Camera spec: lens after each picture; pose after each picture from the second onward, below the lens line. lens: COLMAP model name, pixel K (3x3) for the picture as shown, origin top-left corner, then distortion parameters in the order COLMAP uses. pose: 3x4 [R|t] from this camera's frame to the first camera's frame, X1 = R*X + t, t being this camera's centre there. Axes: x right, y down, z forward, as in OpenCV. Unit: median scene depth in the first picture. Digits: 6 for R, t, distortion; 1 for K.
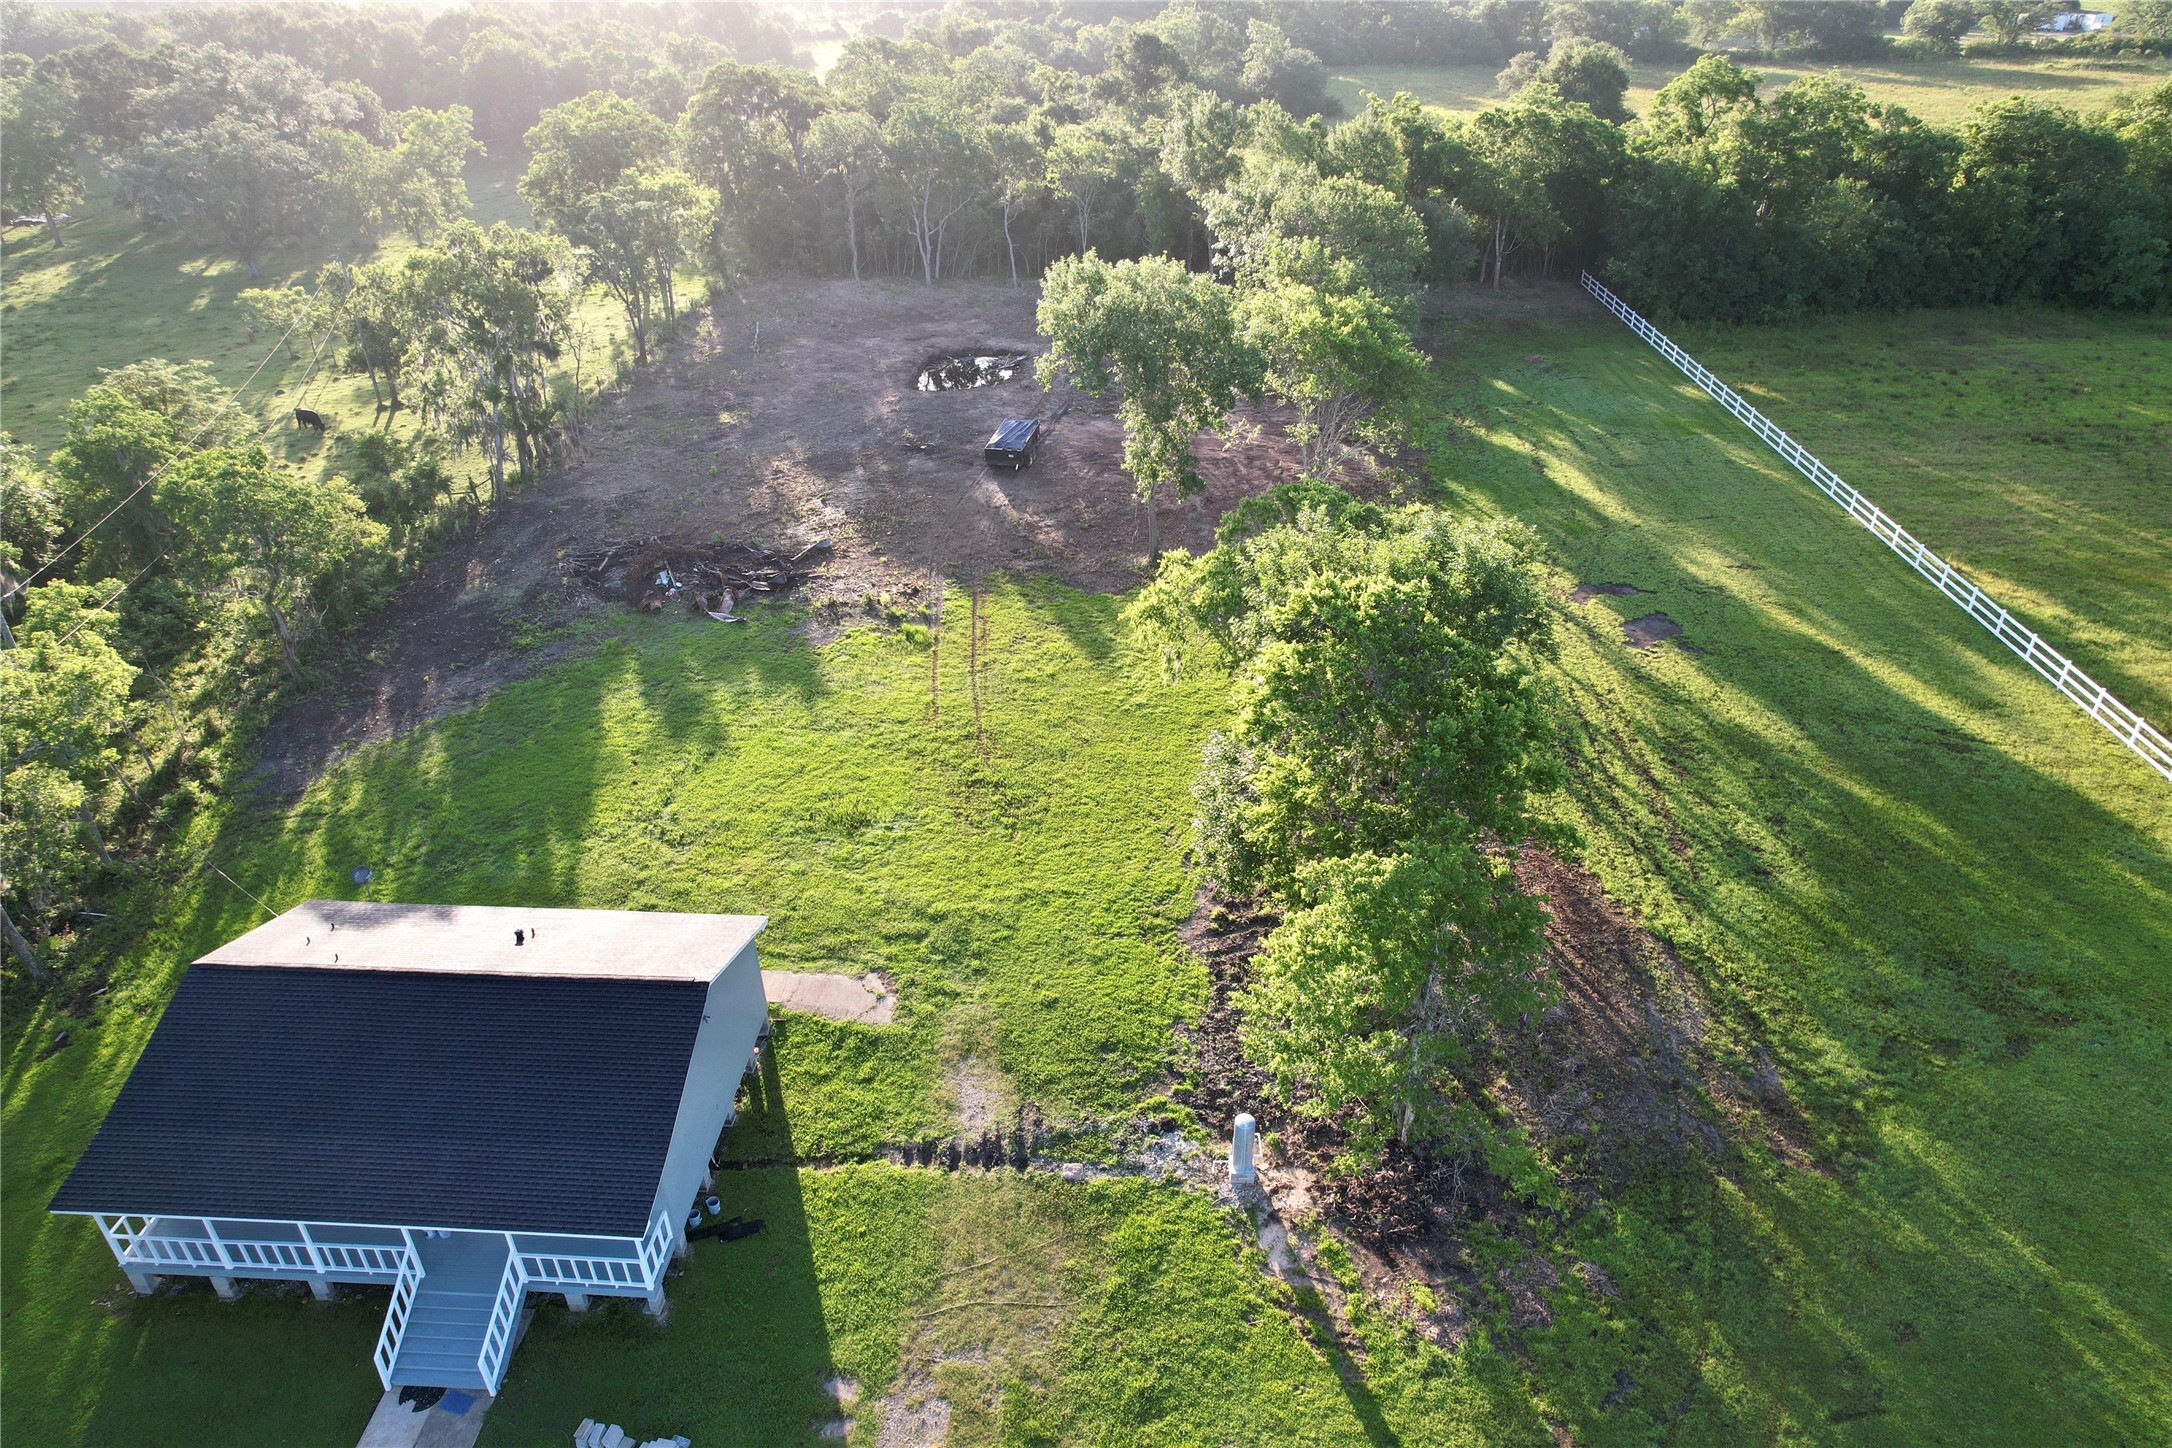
lens RADIAL K [[1382.4, 0, 1086.0], [0, 1382.4, 724.0], [0, 0, 1]] dist [-0.081691, 0.075160]
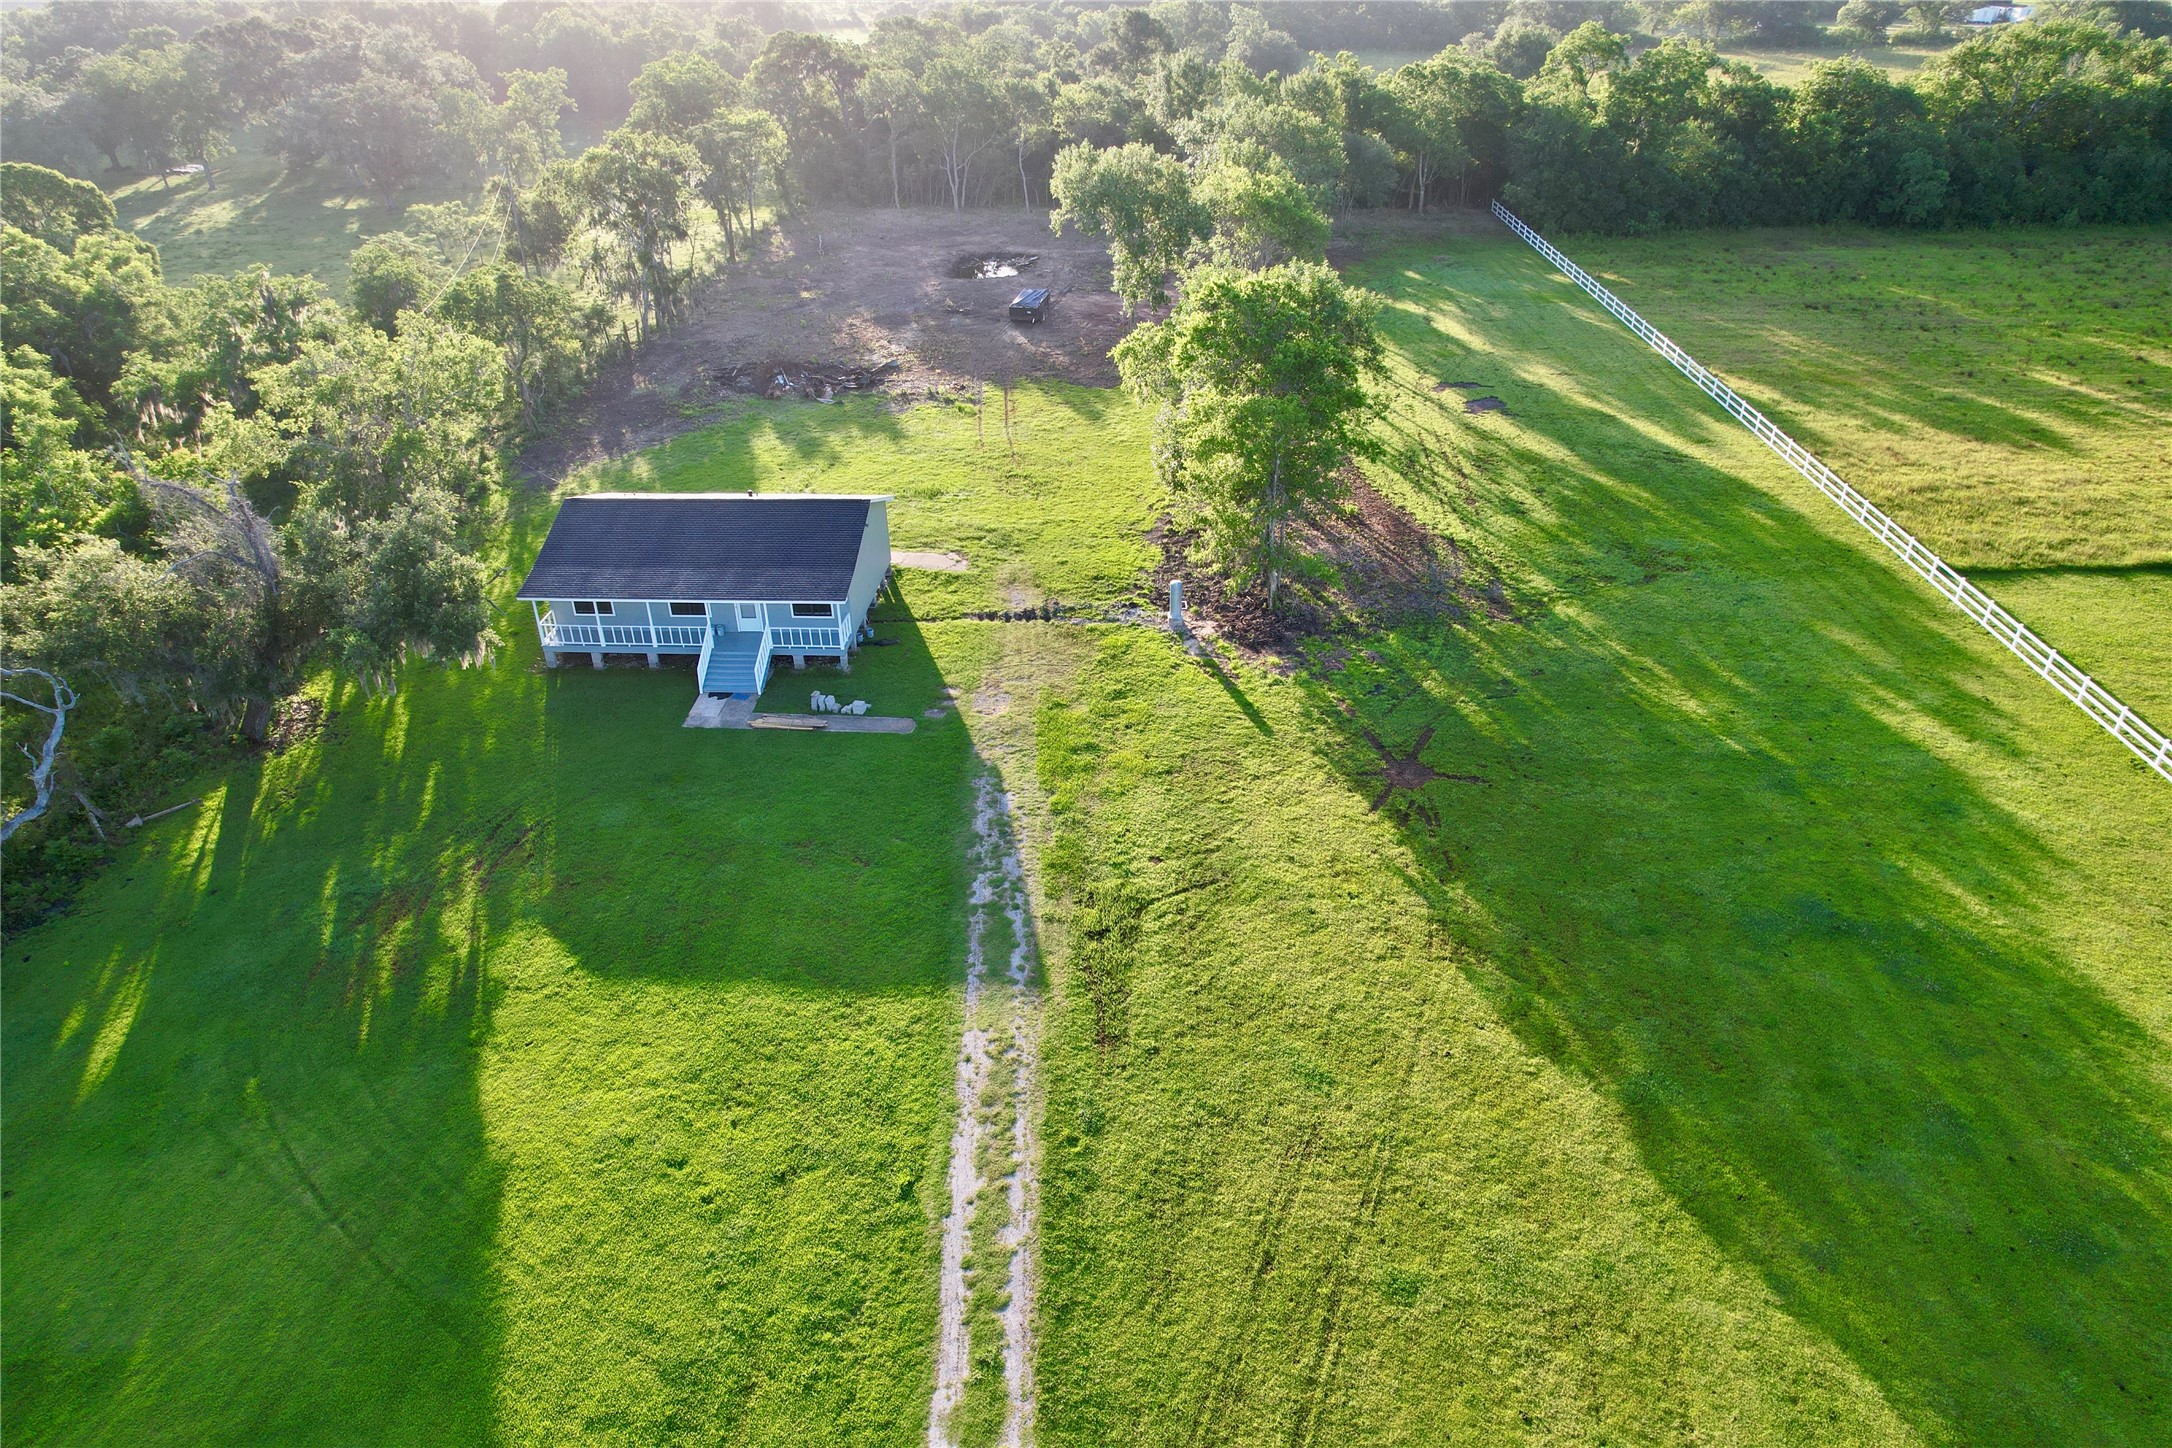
lens RADIAL K [[1383.4, 0, 1091.9], [0, 1383.4, 719.6], [0, 0, 1]] dist [-0.076959, 0.069233]
pose [[0.999990, 0.000470, 0.004351, 0.000637], [-0.000456, 0.999995, -0.003130, 0.234400], [-0.004352, 0.003128, 0.999986, -0.375204]]
